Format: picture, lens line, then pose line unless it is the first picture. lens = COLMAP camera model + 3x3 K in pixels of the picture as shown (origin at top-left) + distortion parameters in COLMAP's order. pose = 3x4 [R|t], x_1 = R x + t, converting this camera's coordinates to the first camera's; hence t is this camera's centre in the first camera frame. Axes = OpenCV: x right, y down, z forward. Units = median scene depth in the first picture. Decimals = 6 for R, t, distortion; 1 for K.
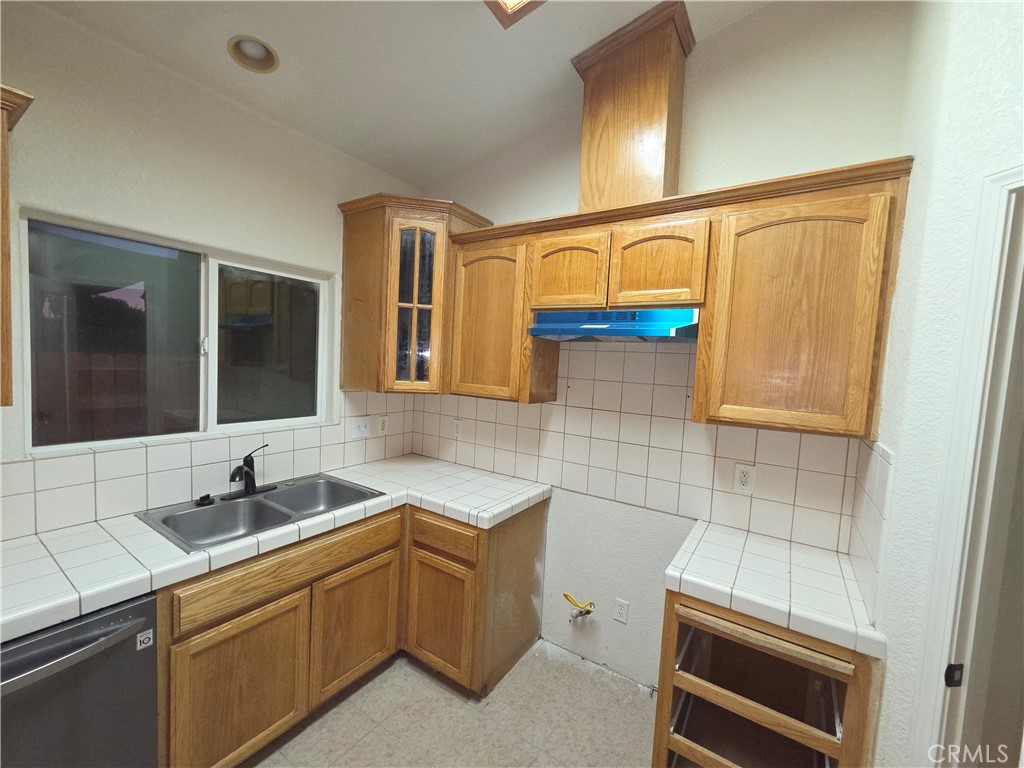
lens RADIAL K [[417.5, 0, 509.6], [0, 417.5, 387.0], [0, 0, 1]] dist [-0.003578, -0.000018]
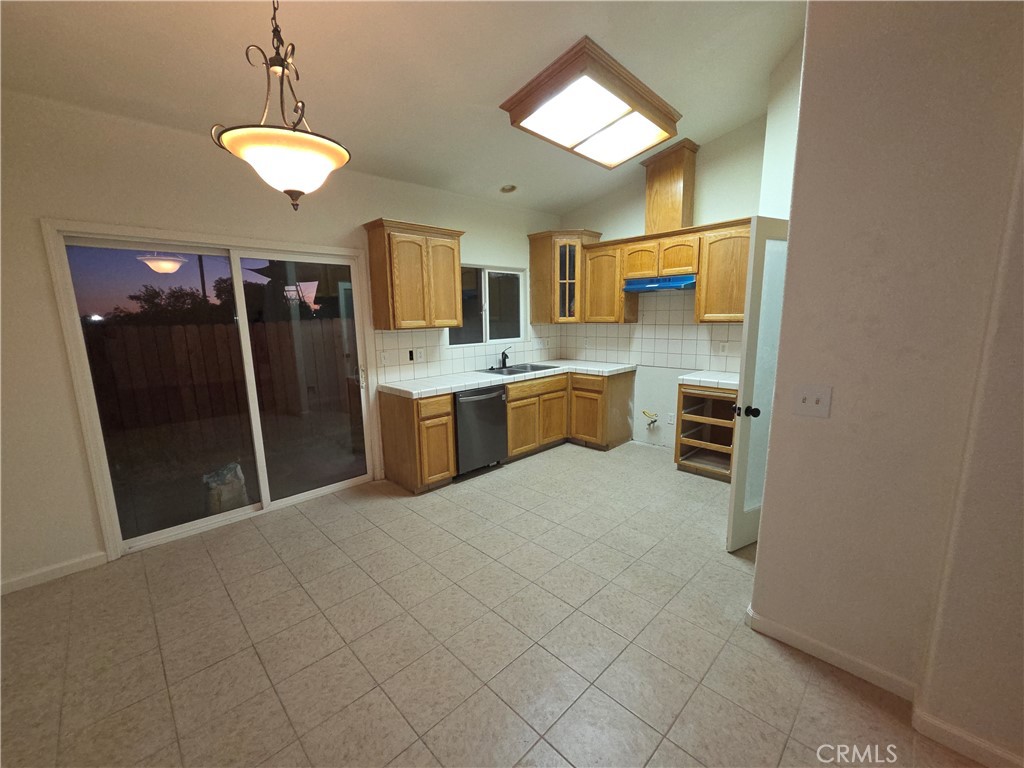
lens RADIAL K [[417.5, 0, 510.4], [0, 417.5, 385.6], [0, 0, 1]] dist [-0.003578, -0.000018]
pose [[0.975460, -0.031790, -0.217872, -0.068422], [0.053580, 0.994049, 0.094845, 0.127790], [0.213560, -0.104191, 0.971358, -1.299925]]
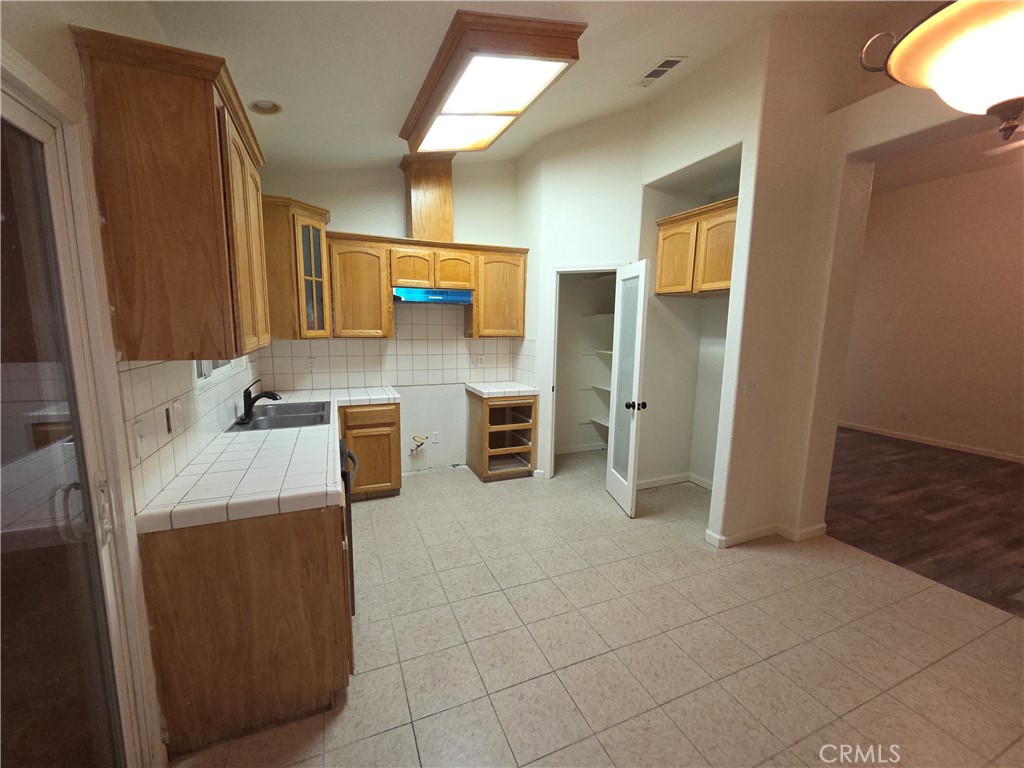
lens RADIAL K [[417.5, 0, 511.5], [0, 417.5, 386.3], [0, 0, 1]] dist [-0.003578, -0.000018]
pose [[0.550241, -0.161435, 0.819251, -1.224545], [0.068377, 0.986549, 0.148477, 0.012050], [-0.832201, -0.025680, 0.553879, -0.456876]]
